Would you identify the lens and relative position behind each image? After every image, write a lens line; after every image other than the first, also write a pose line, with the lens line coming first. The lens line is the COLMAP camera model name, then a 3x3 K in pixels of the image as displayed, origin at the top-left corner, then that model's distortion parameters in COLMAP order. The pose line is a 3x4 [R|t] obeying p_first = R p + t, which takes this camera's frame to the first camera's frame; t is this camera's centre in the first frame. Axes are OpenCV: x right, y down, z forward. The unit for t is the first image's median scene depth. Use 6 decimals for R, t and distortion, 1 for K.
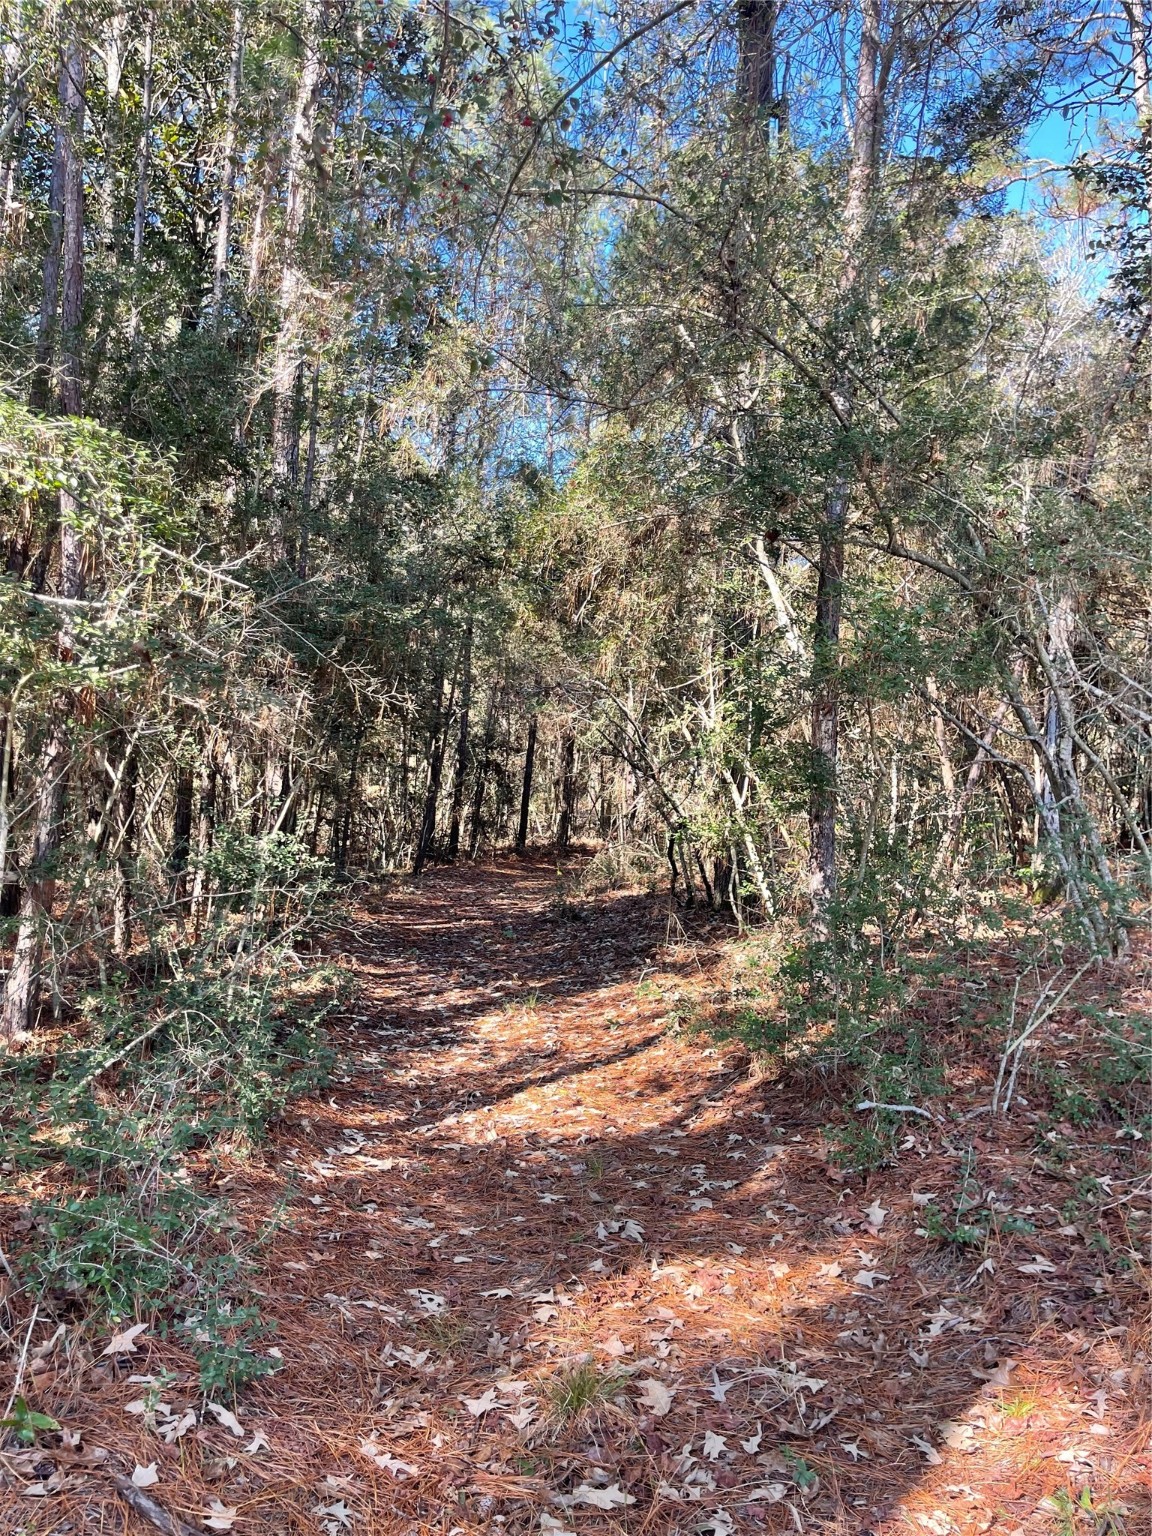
lens RADIAL K [[1172.4, 0, 574.2], [0, 1172.4, 769.7], [0, 0, 1]] dist [0.078905, -0.095740]
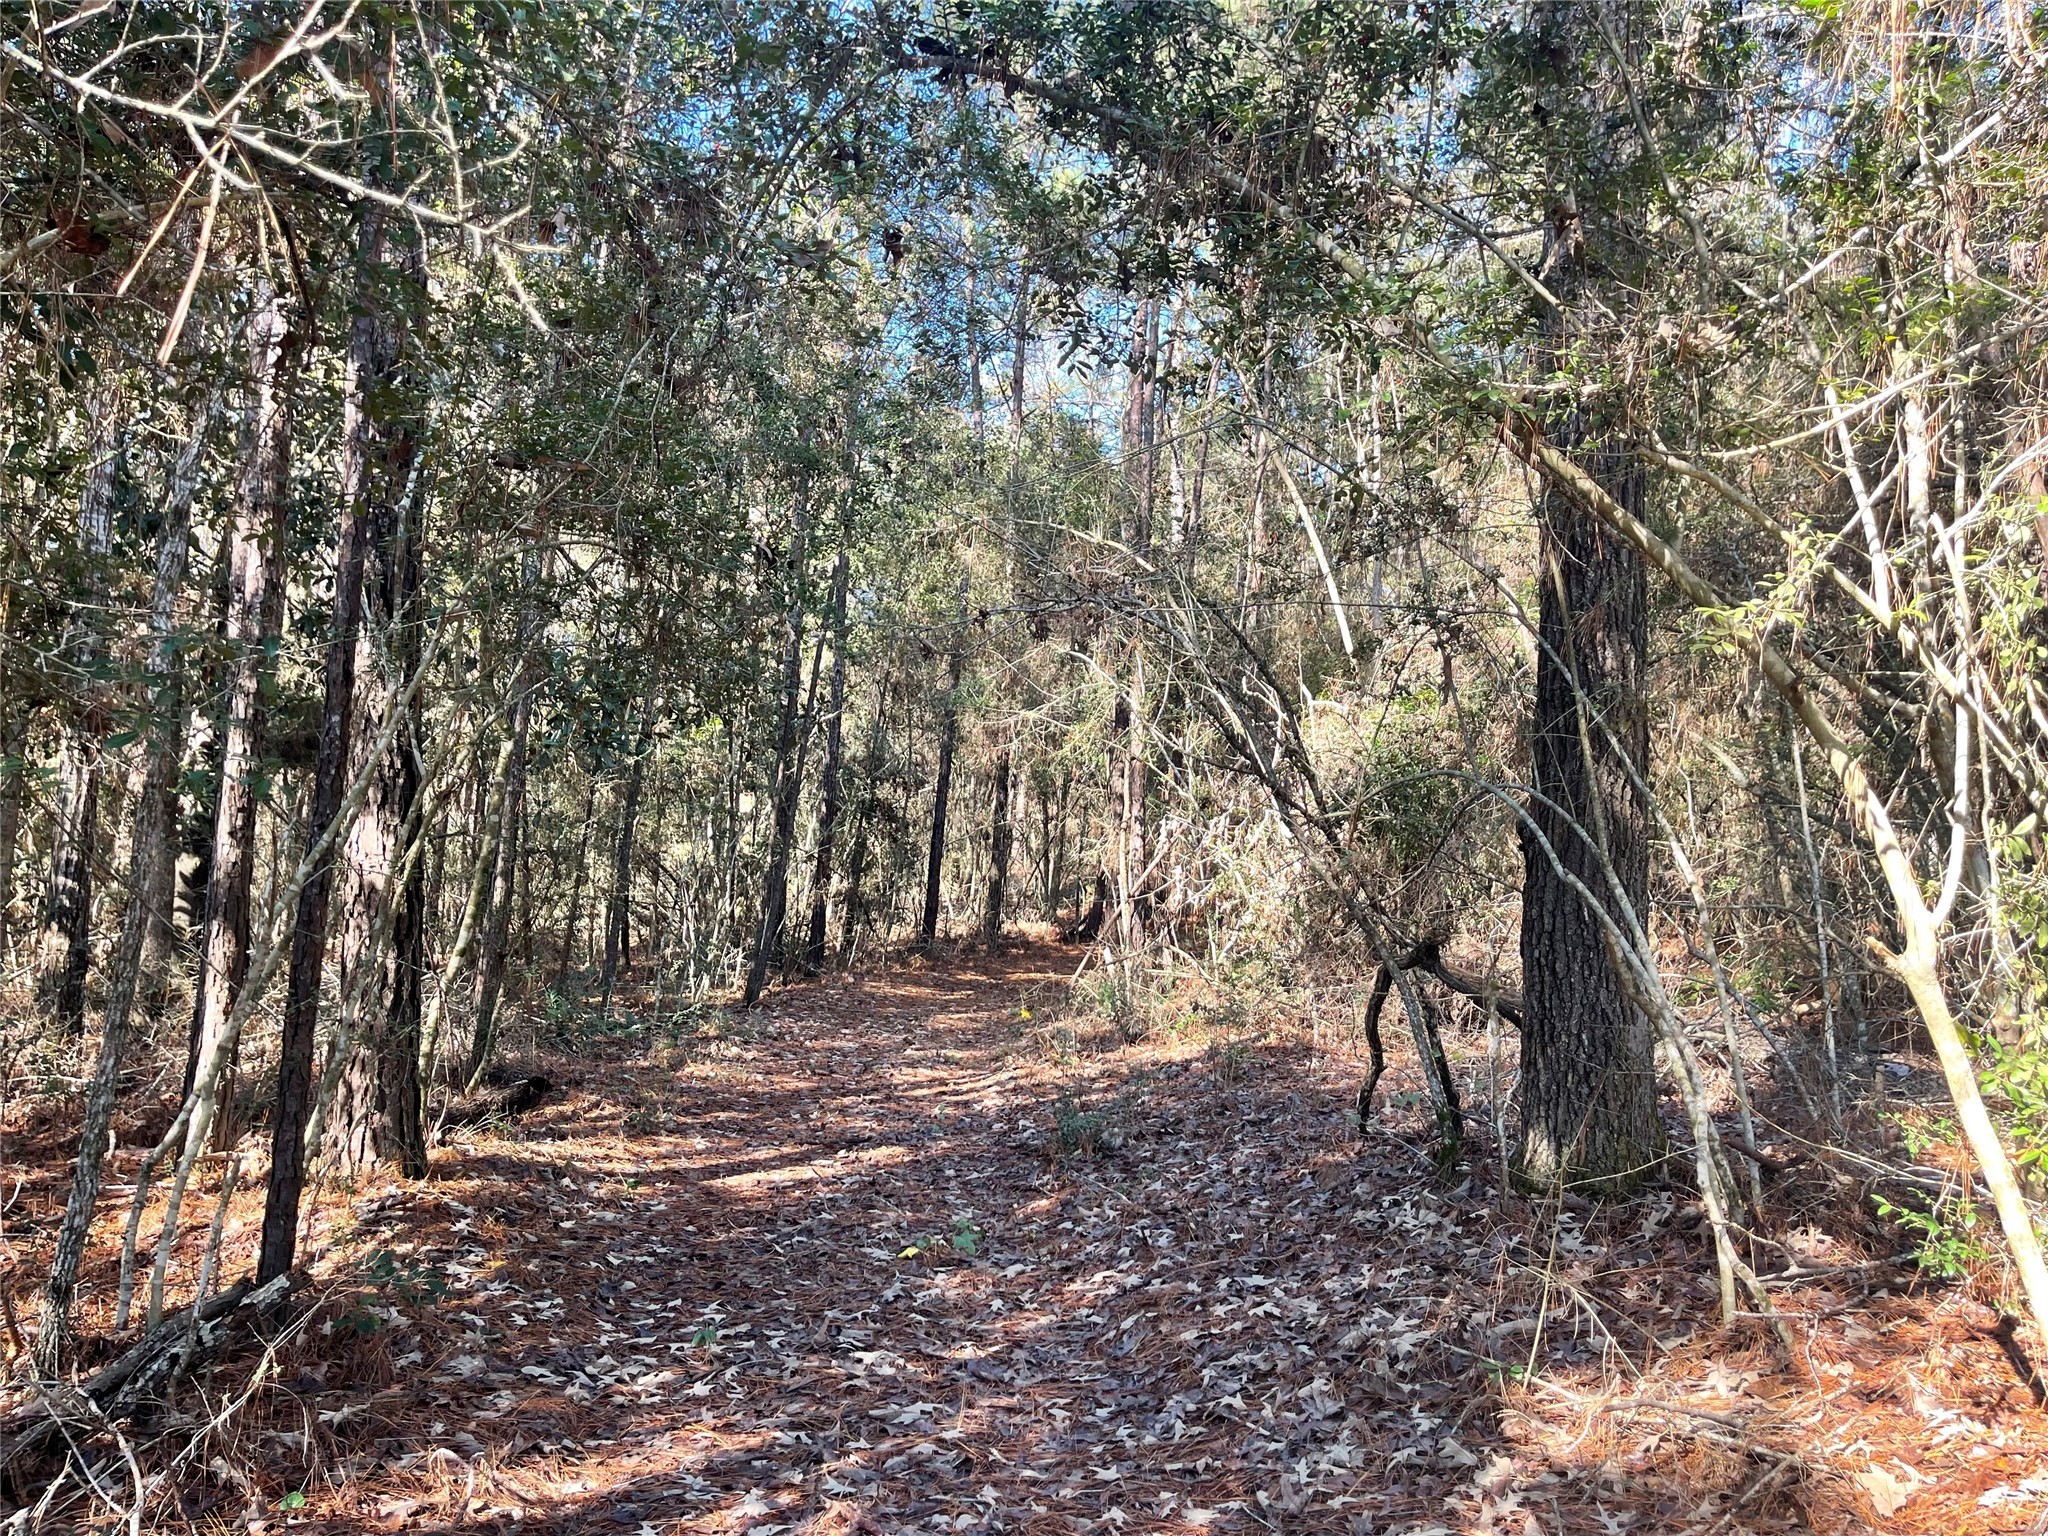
lens RADIAL K [[1563.2, 0, 1028.3], [0, 1563.2, 766.3], [0, 0, 1]] dist [0.078905, -0.095740]
pose [[0.999418, -0.008019, 0.033152, -0.020332], [0.009071, 0.999456, -0.031699, 0.001036], [-0.032880, 0.031981, 0.998947, 0.192065]]
